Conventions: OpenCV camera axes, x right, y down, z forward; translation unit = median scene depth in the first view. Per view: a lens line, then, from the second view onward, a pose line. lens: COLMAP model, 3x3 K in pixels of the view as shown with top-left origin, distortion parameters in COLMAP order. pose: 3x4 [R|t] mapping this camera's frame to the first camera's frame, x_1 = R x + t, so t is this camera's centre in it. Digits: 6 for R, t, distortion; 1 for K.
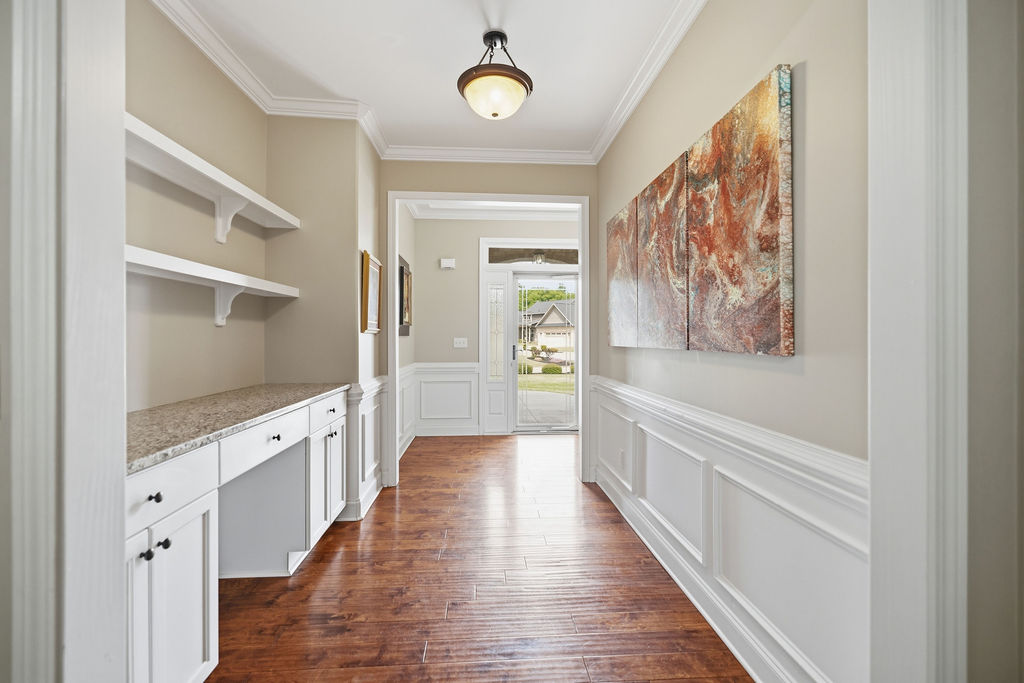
lens RADIAL K [[435.1, 0, 509.8], [0, 435.1, 337.0], [0, 0, 1]] dist [-0.000471, 0.000028]
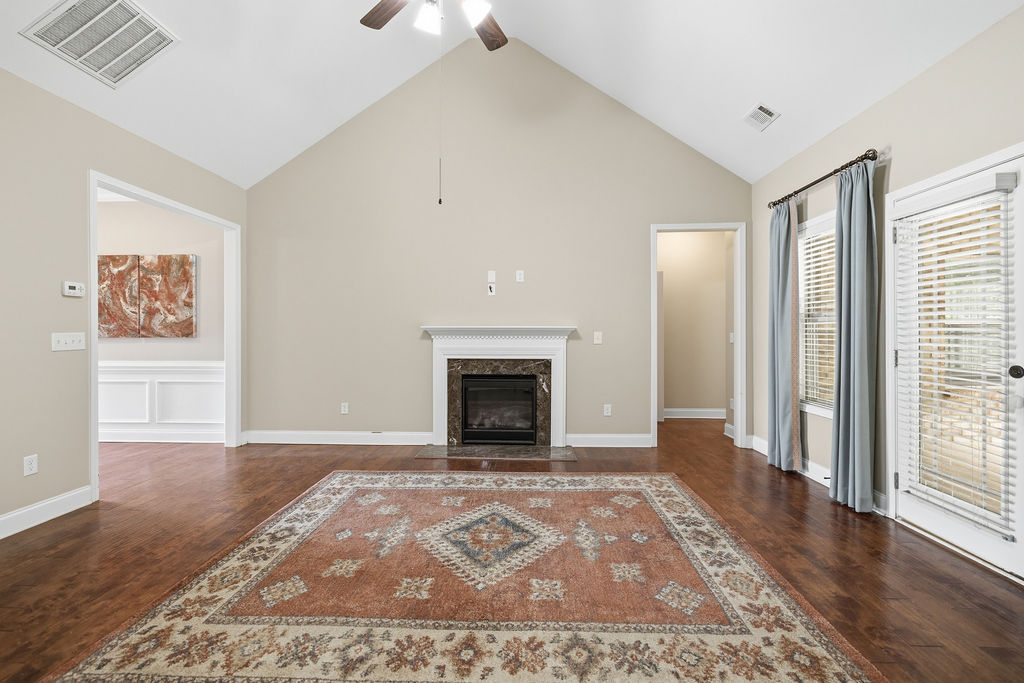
lens RADIAL K [[434.4, 0, 510.4], [0, 434.4, 333.4], [0, 0, 1]] dist [0.000731, 0.000196]
pose [[0.105760, 0.000695, 0.994391, -2.091499], [0.000394, 1.000000, -0.000740, 0.011270], [-0.994392, 0.000470, 0.105760, -1.542558]]
